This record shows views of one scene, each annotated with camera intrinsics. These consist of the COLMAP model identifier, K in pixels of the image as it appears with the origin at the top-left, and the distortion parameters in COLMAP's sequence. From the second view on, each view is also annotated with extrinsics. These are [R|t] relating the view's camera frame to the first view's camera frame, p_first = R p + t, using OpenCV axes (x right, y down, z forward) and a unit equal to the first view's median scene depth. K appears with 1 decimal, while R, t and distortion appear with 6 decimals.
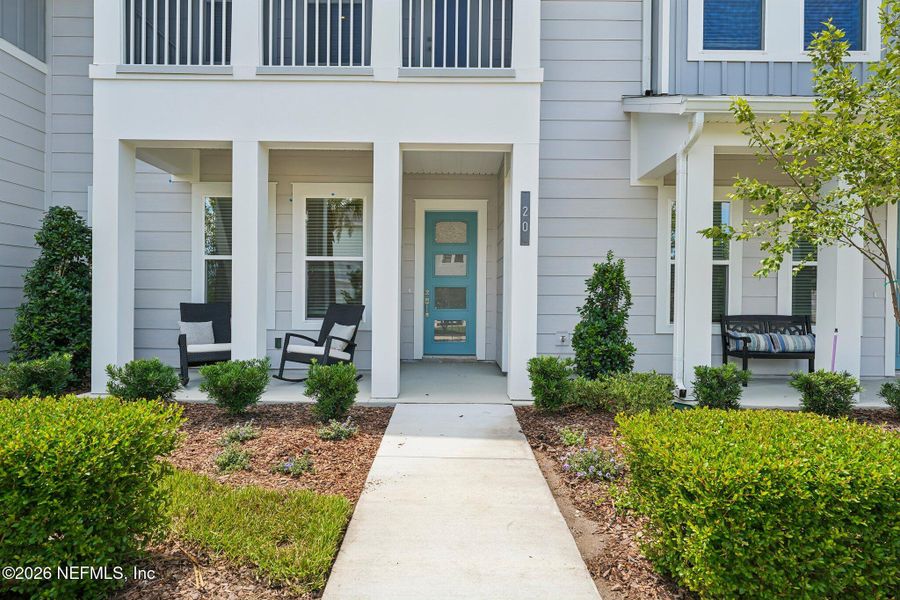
lens RADIAL K [[468.9, 0, 450.0], [0, 468.9, 300.0], [0, 0, 1]] dist [0.002210, 0.000832]
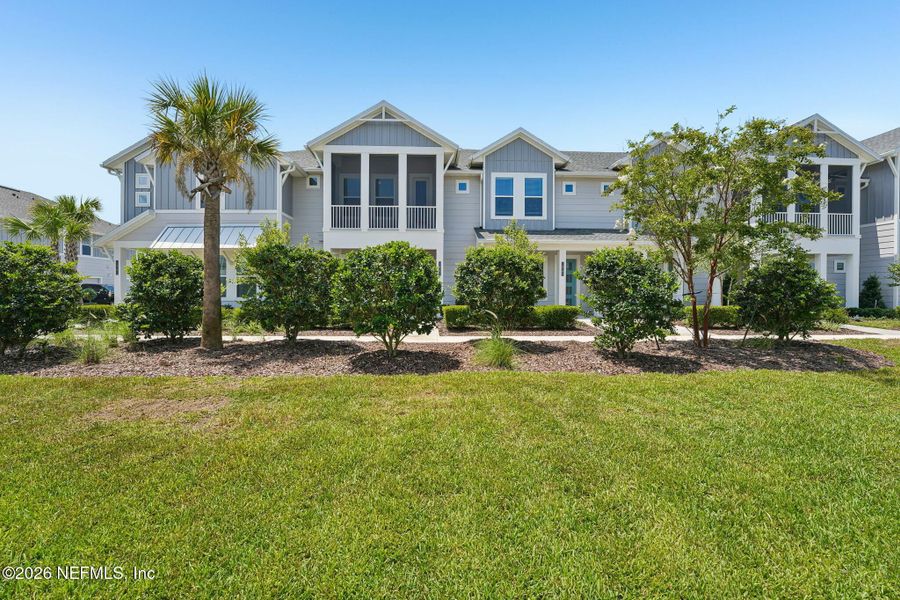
lens RADIAL K [[324.9, 0, 449.6], [0, 324.9, 293.0], [0, 0, 1]] dist [0.000388, 0.000007]
pose [[0.999160, -0.011996, 0.039179, 0.132179], [0.011982, 0.999928, 0.000595, 0.020075], [-0.039184, -0.000125, 0.999232, -1.559895]]
